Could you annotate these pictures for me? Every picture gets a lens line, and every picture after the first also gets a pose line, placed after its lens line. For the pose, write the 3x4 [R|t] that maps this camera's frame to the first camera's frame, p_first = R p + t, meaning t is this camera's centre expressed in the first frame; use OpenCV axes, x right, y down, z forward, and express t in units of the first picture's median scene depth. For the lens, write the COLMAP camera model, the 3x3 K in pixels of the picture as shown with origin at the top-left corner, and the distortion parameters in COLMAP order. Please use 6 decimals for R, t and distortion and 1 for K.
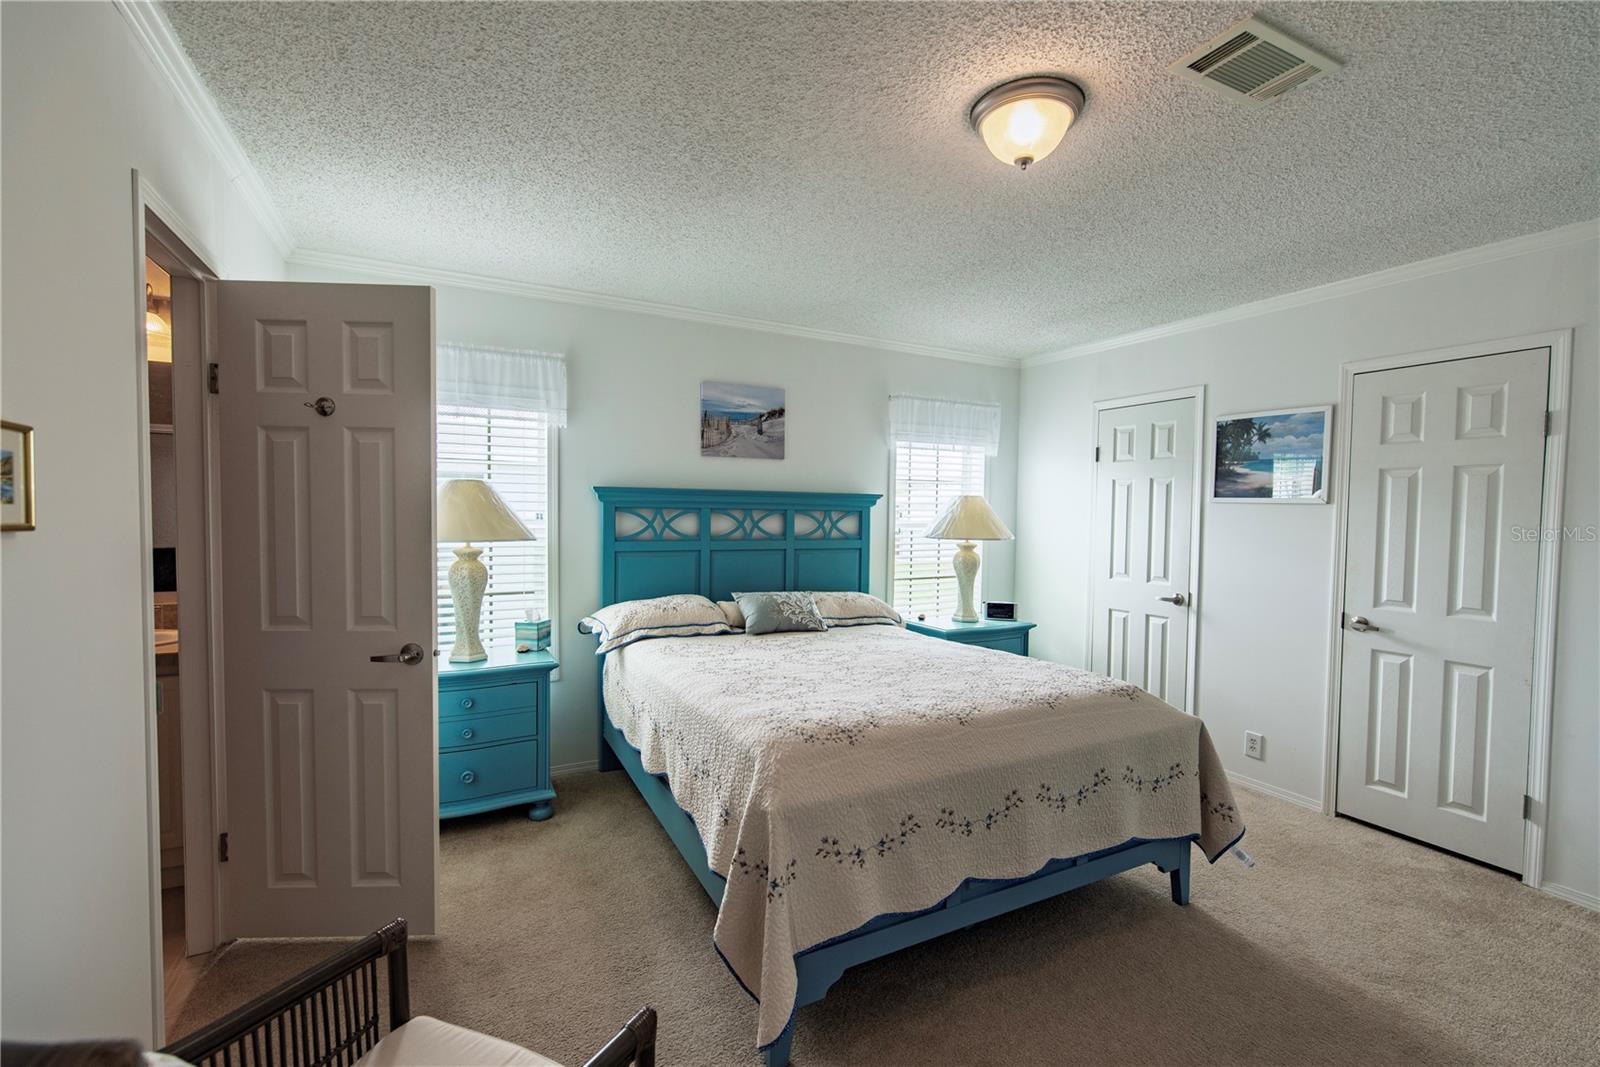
lens RADIAL K [[687.1, 0, 803.1], [0, 687.1, 536.7], [0, 0, 1]] dist [0.001613, -0.000665]
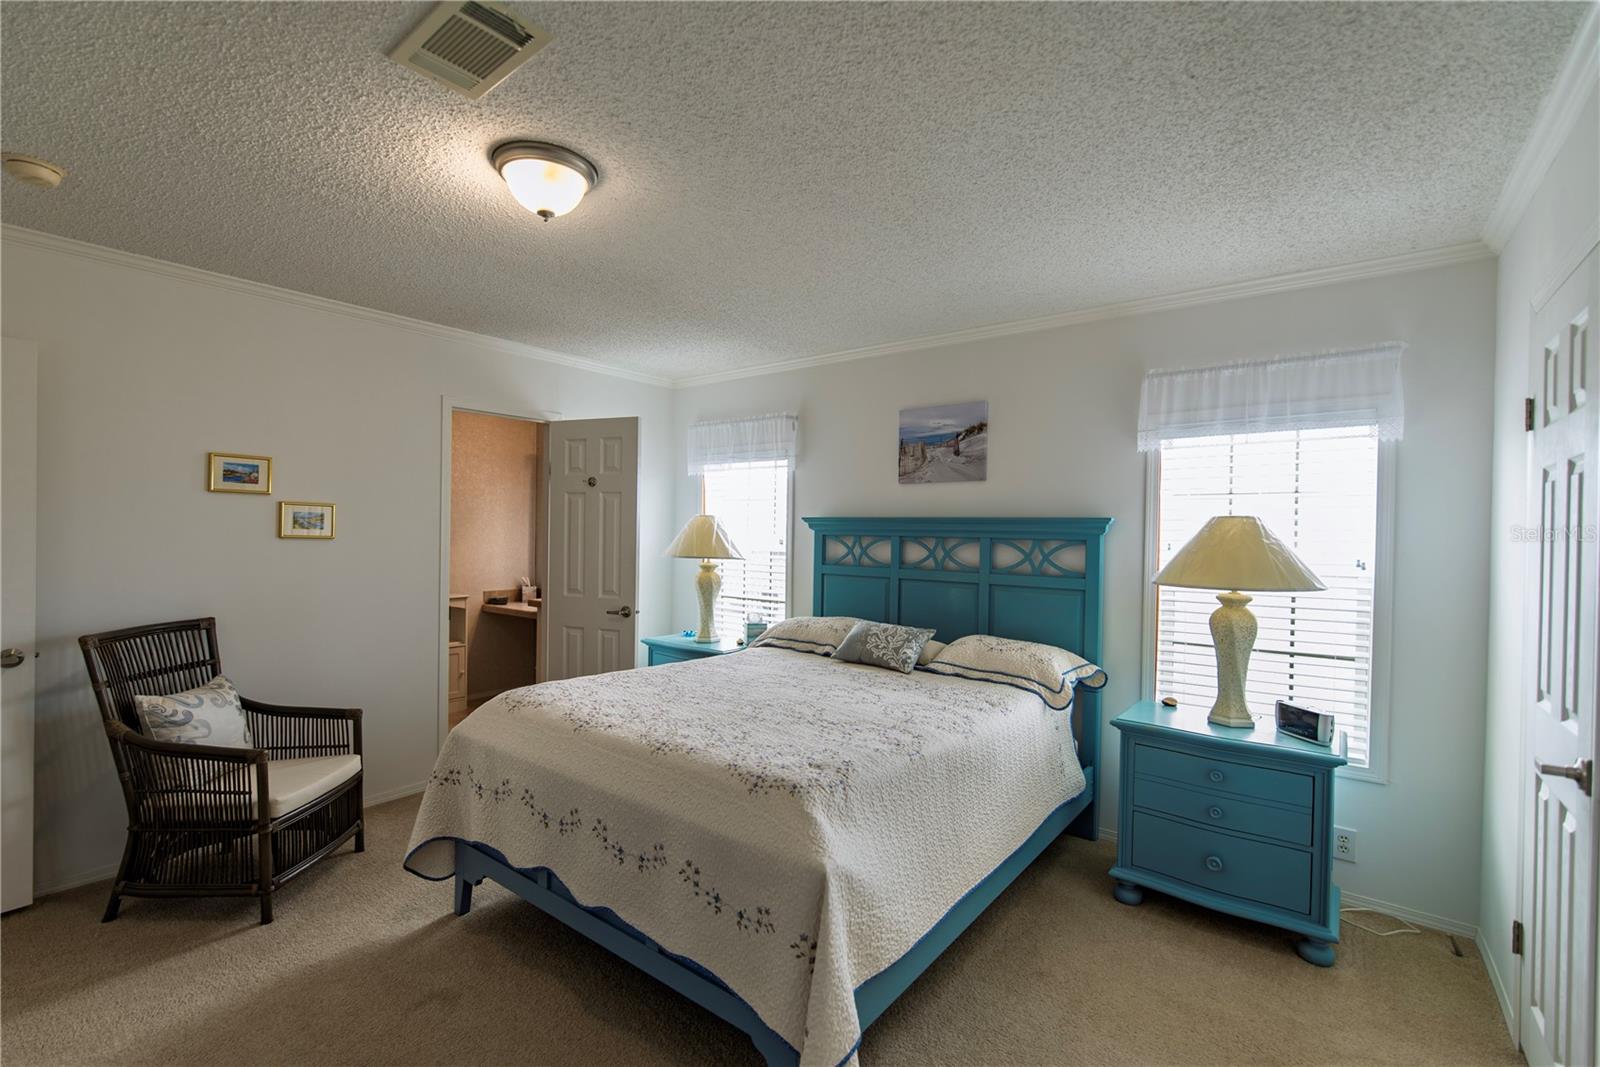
lens RADIAL K [[698.0, 0, 800.0], [0, 698.0, 533.5], [0, 0, 1]] dist [-0.003461, -0.000257]
pose [[0.420803, -0.006982, -0.907125, 0.707408], [-0.049308, 0.998316, -0.030557, -0.007006], [0.905811, 0.057587, 0.419751, 0.439751]]
